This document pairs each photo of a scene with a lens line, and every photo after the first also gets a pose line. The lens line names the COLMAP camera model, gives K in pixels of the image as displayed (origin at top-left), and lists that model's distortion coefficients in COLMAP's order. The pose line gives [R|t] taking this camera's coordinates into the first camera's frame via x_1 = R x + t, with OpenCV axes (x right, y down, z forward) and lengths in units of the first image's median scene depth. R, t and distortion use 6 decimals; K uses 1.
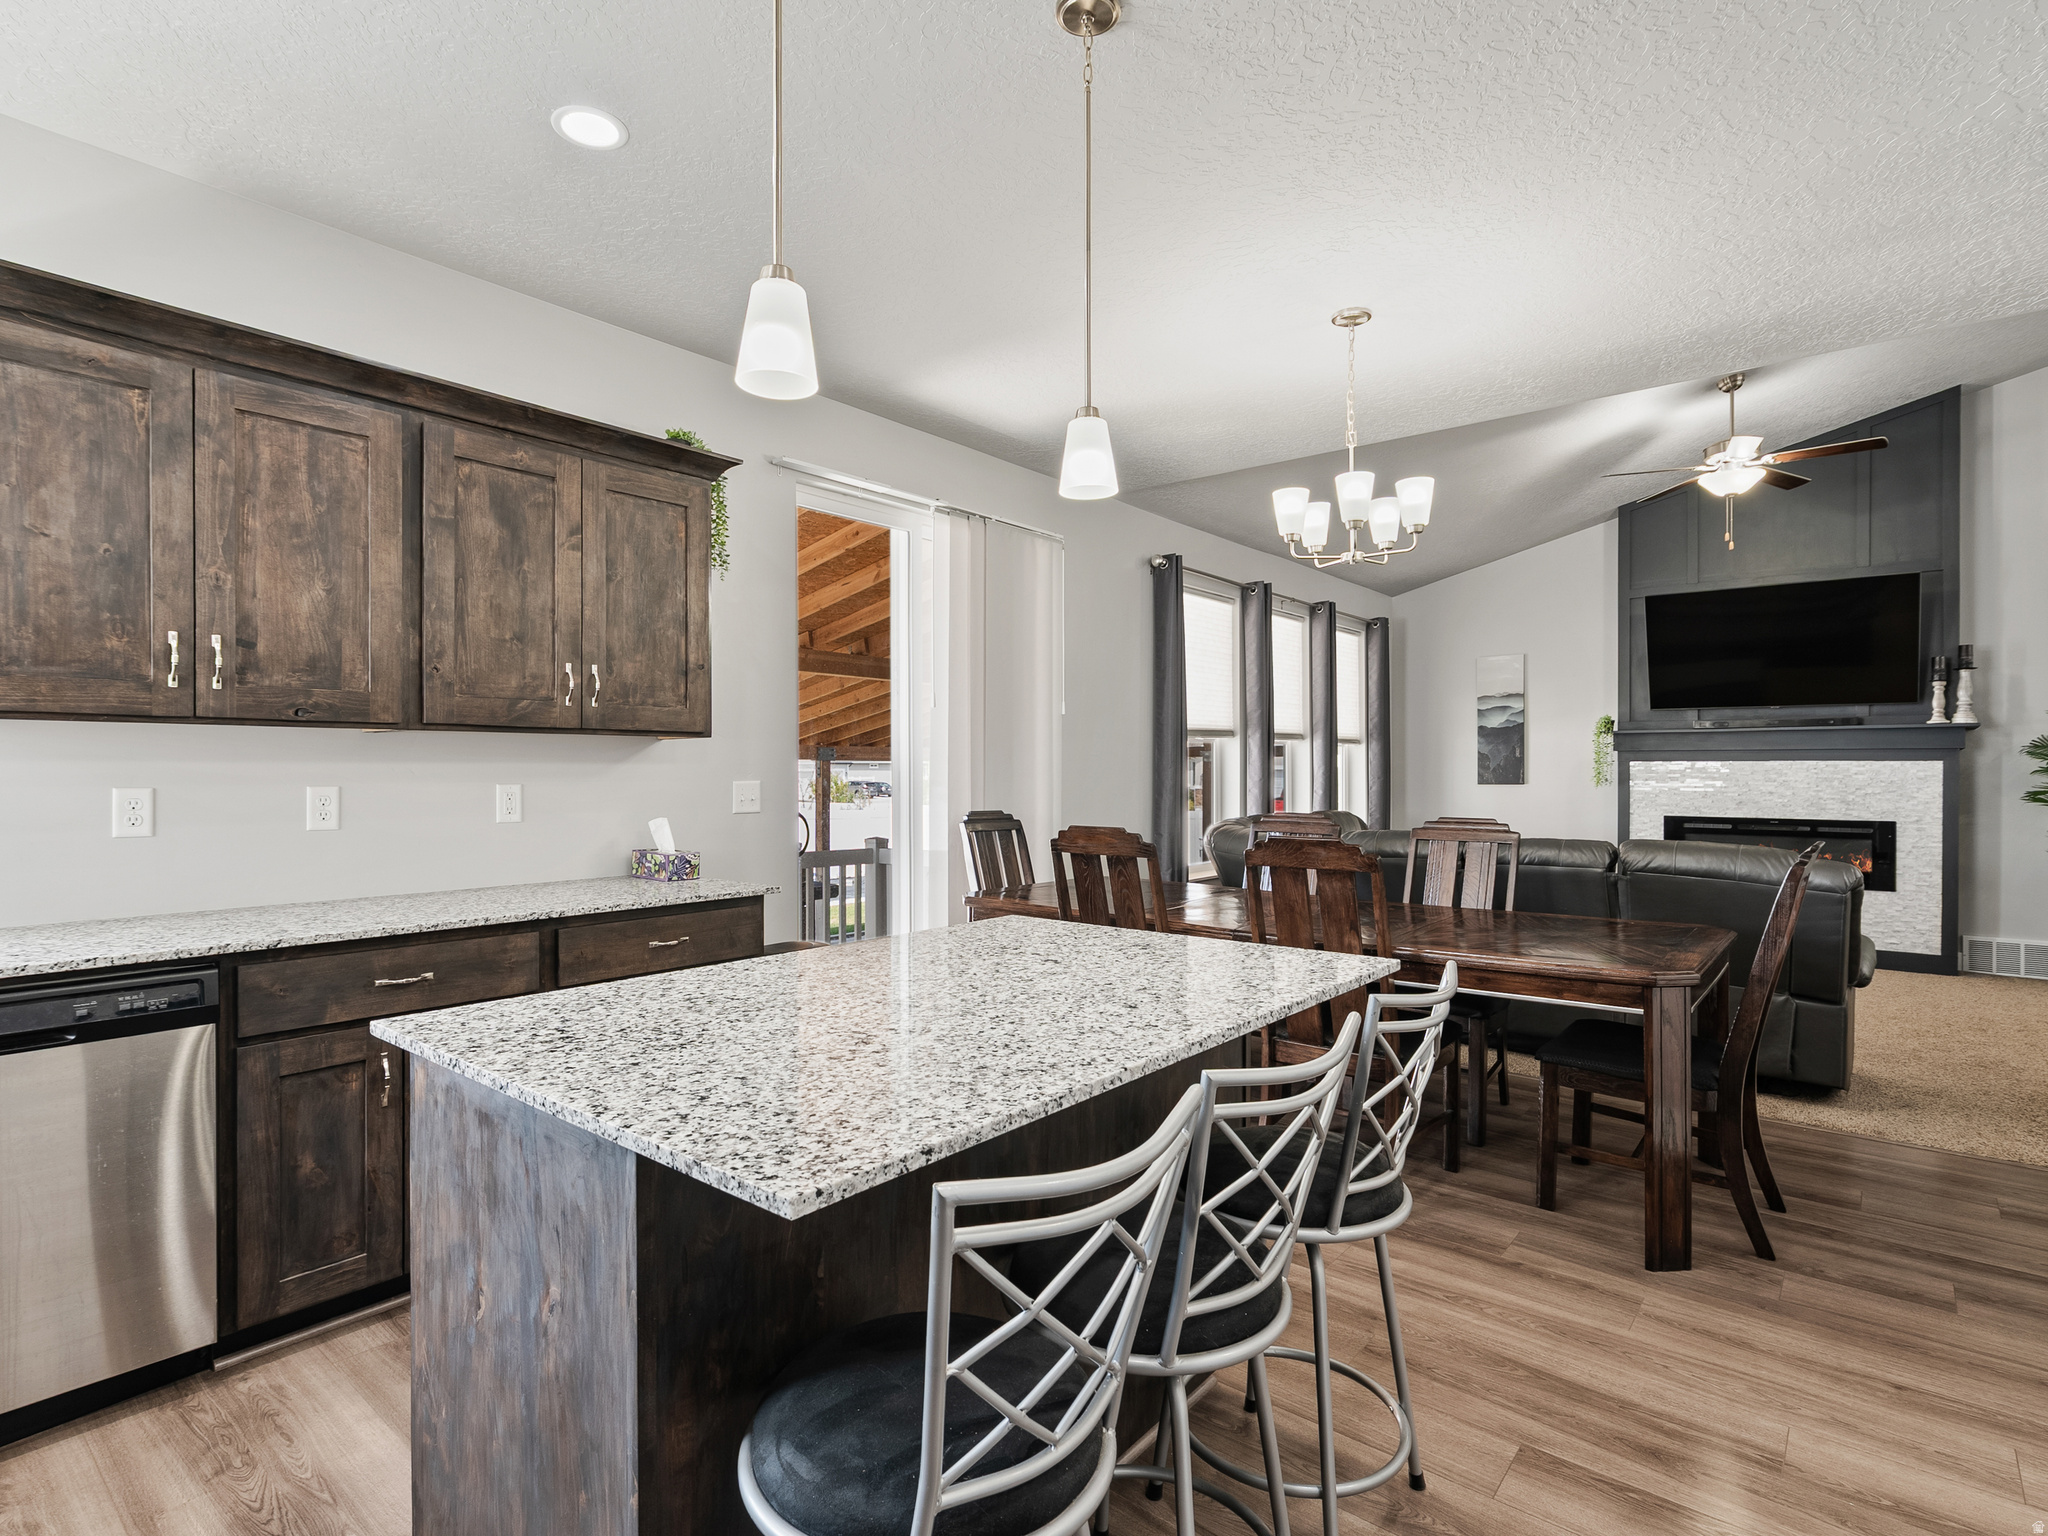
lens RADIAL K [[1039.7, 0, 1020.0], [0, 1039.7, 773.4], [0, 0, 1]] dist [-0.011958, 0.004087]
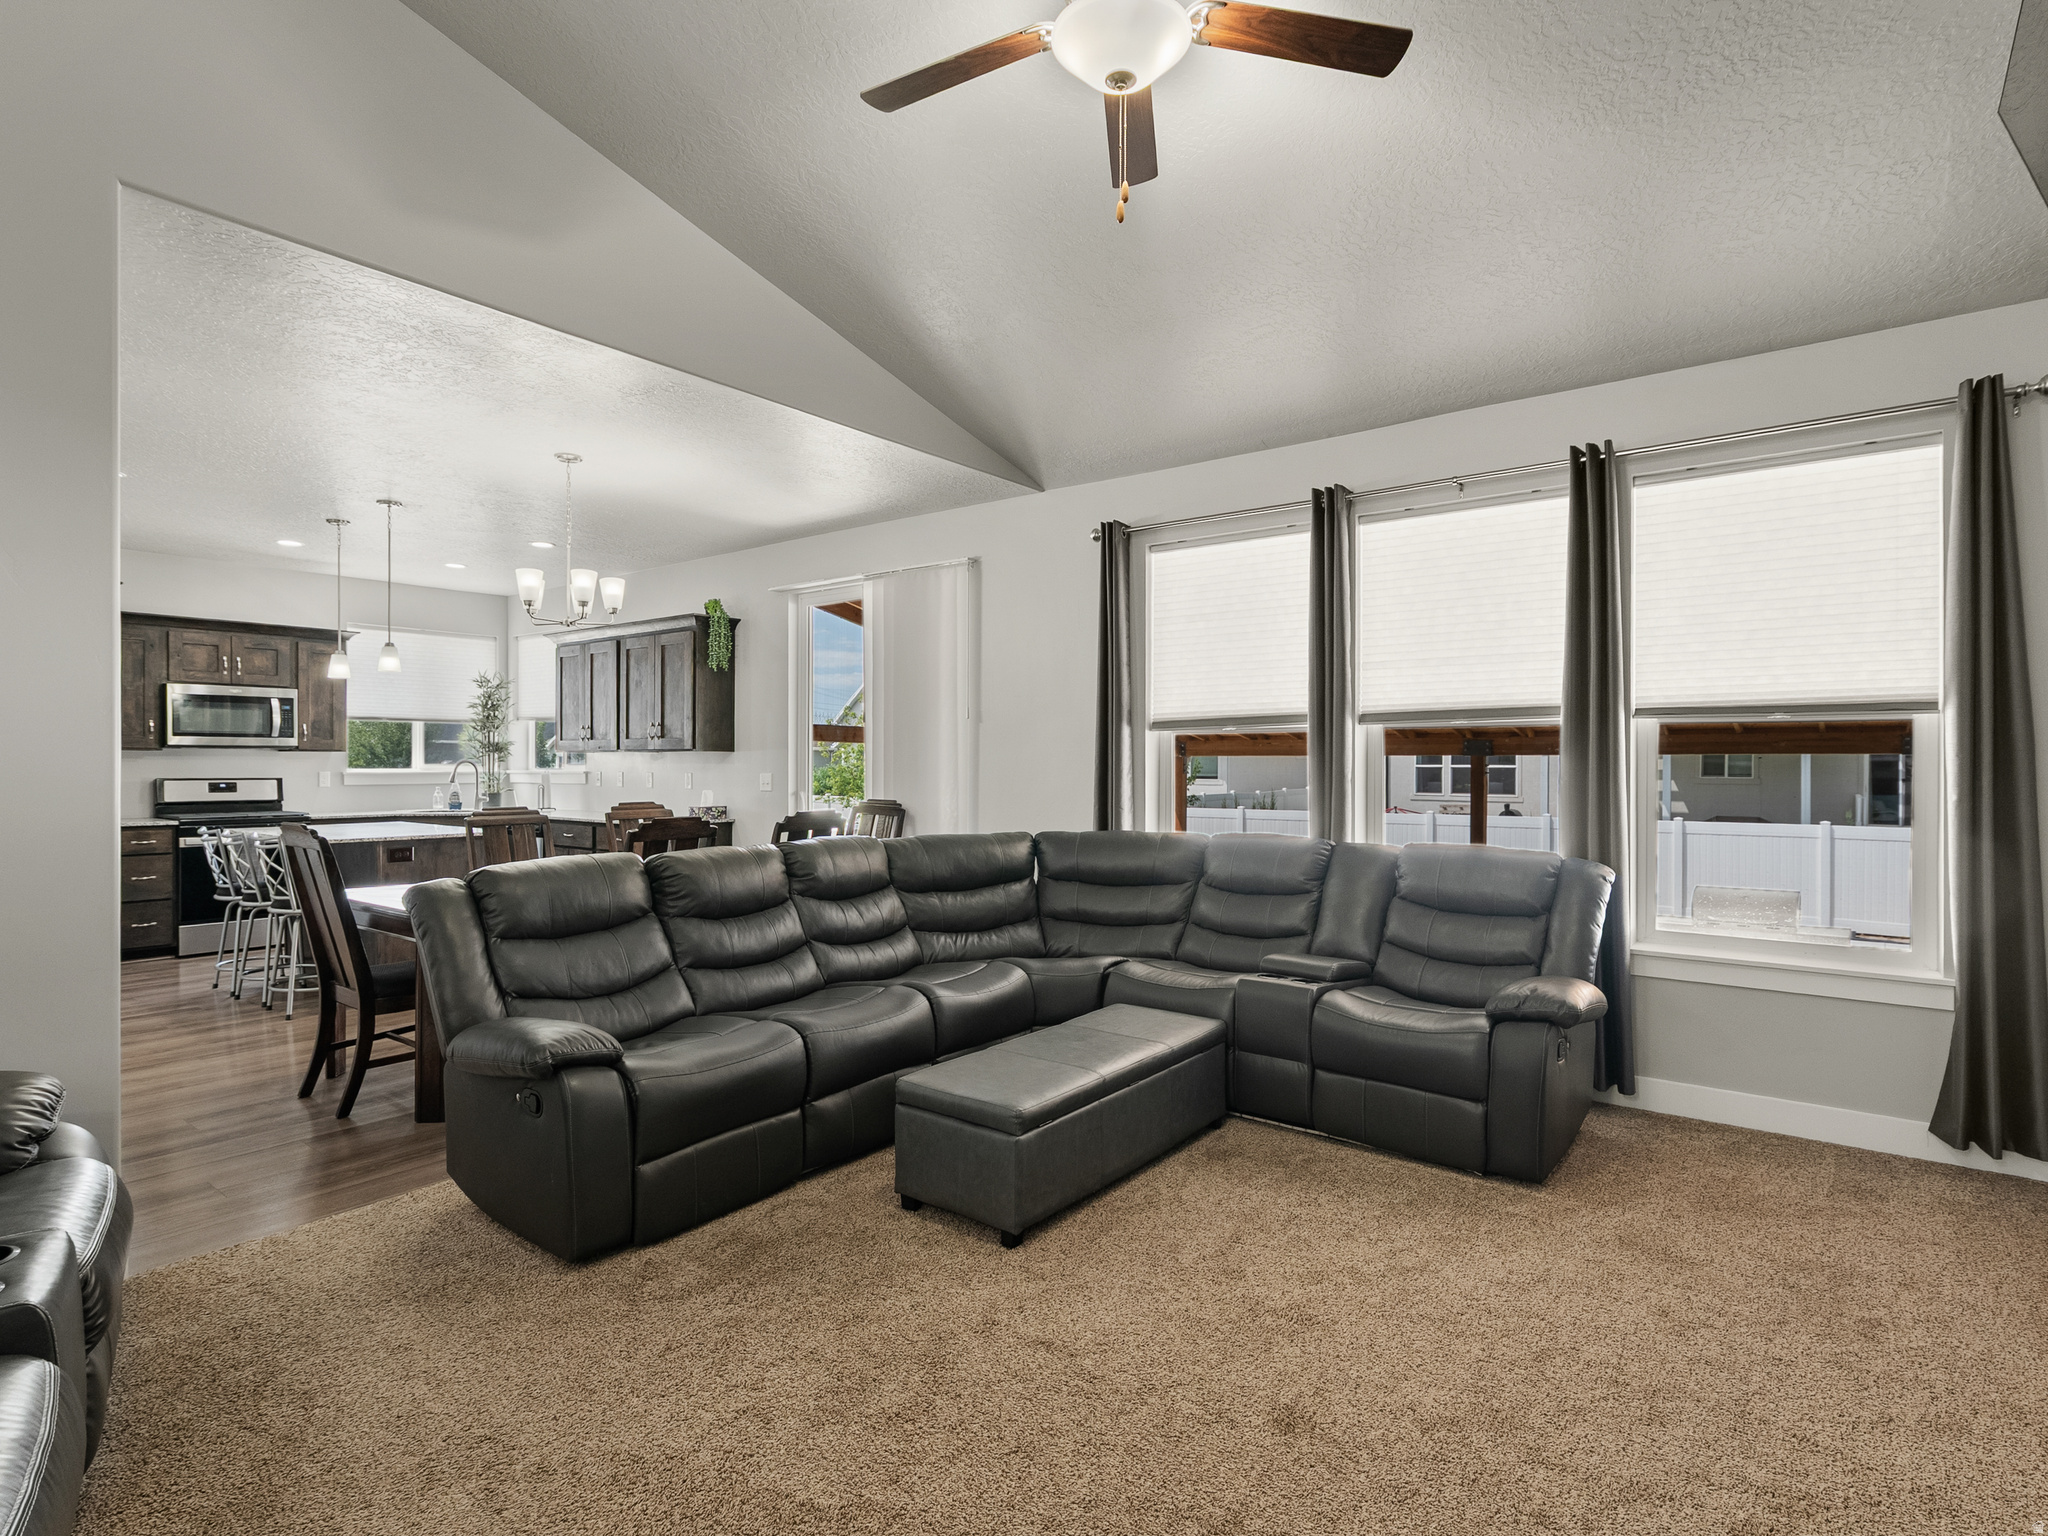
lens RADIAL K [[1039.7, 0, 1026.1], [0, 1039.7, 767.8], [0, 0, 1]] dist [-0.011958, 0.004087]
pose [[0.045479, 0.007714, -0.998936, 1.905544], [0.001100, 0.999969, 0.007772, -0.018193], [0.998965, -0.001452, 0.045469, 1.662195]]
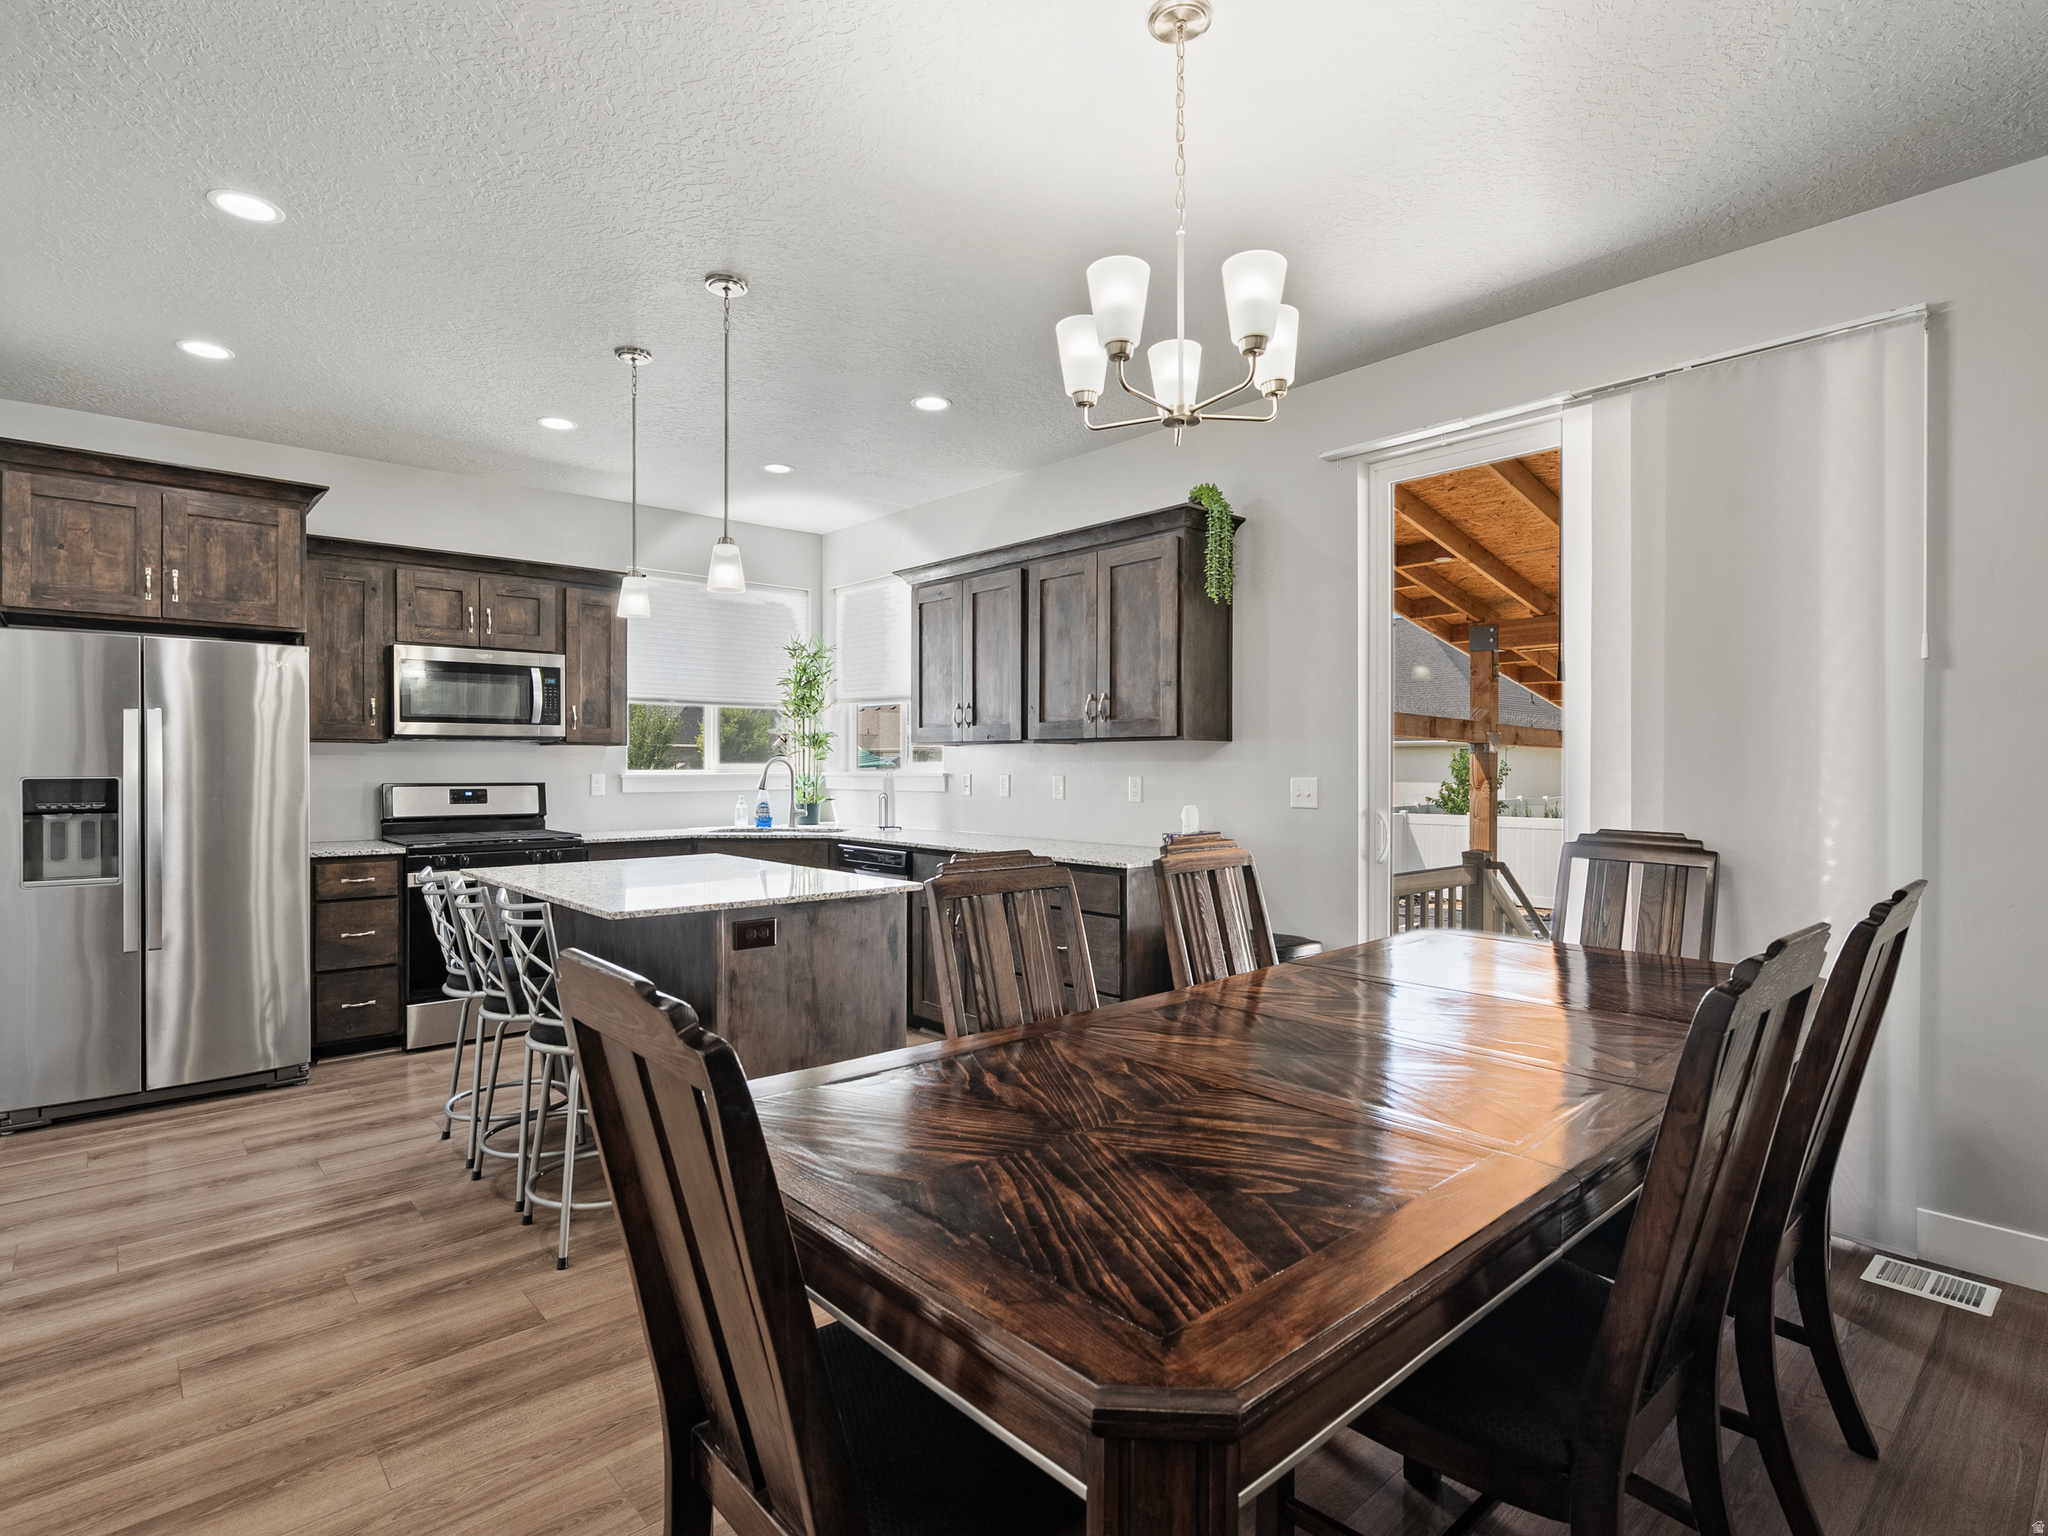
lens RADIAL K [[1039.7, 0, 1039.1], [0, 1039.7, 768.9], [0, 0, 1]] dist [-0.011958, 0.004087]
pose [[-0.129385, 0.007410, -0.991567, 0.981725], [0.001861, 0.999972, 0.007230, -0.011013], [0.991593, -0.000910, -0.129395, 1.050999]]
